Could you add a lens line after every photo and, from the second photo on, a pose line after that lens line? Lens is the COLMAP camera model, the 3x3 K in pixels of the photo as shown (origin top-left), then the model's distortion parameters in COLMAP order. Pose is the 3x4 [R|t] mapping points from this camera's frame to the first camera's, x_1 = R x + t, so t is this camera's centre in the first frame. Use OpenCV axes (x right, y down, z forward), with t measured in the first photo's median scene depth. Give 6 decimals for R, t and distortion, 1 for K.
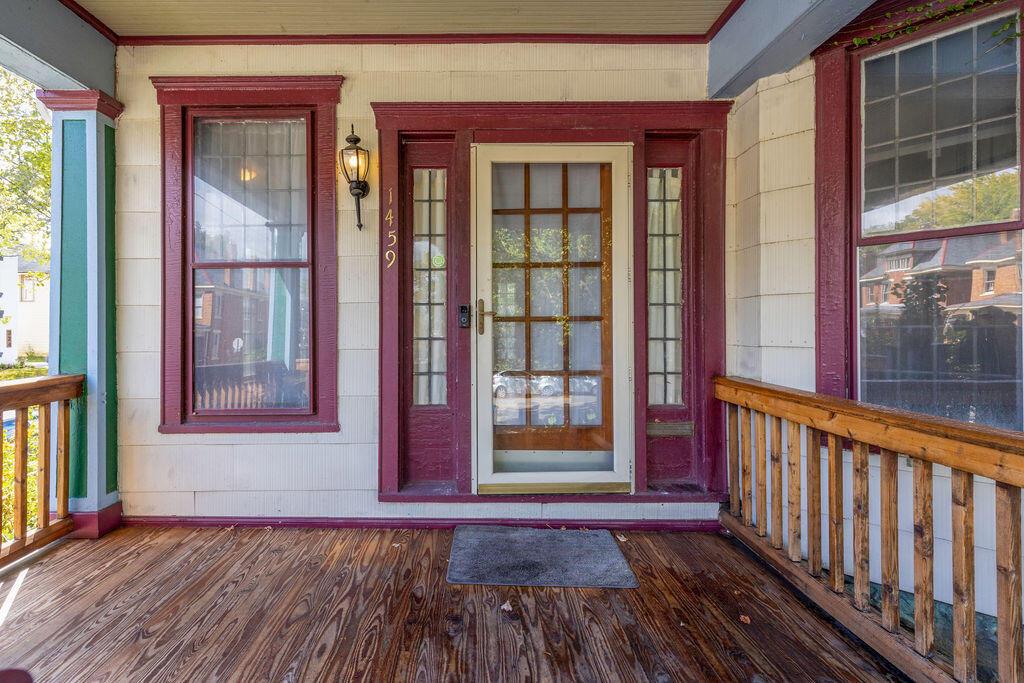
lens RADIAL K [[488.5, 0, 514.9], [0, 488.5, 327.5], [0, 0, 1]] dist [0.000697, -0.000365]
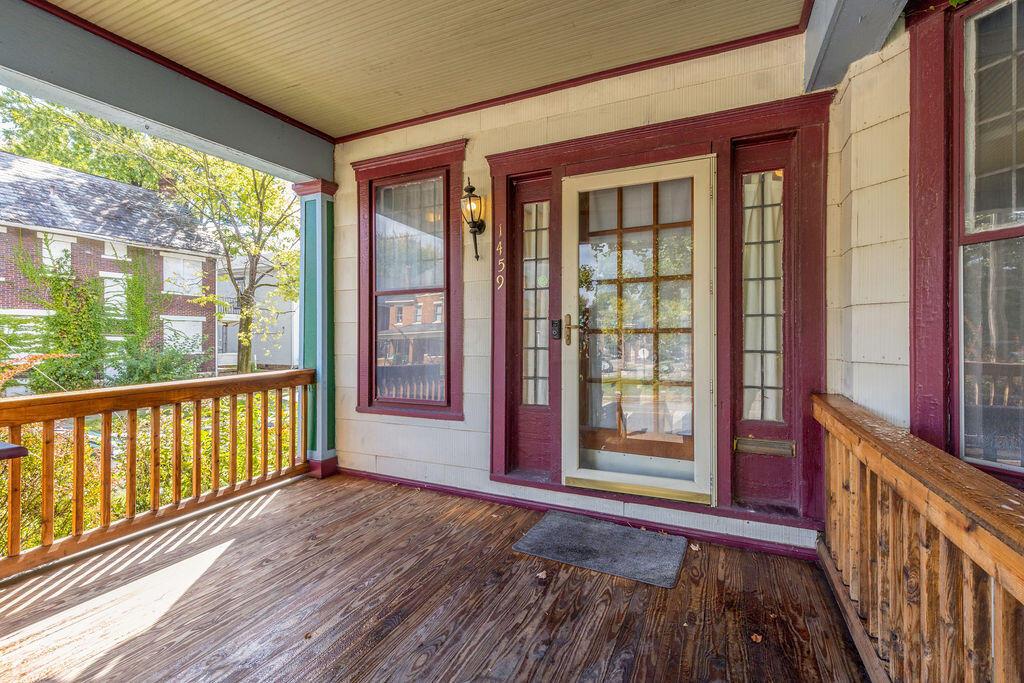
lens RADIAL K [[477.5, 0, 520.6], [0, 477.5, 336.6], [0, 0, 1]] dist [-0.001459, -0.000315]
pose [[0.901438, 0.002668, -0.432900, 0.306811], [-0.000491, 0.999987, 0.005141, -0.011431], [0.432908, -0.004422, 0.901427, -0.048786]]
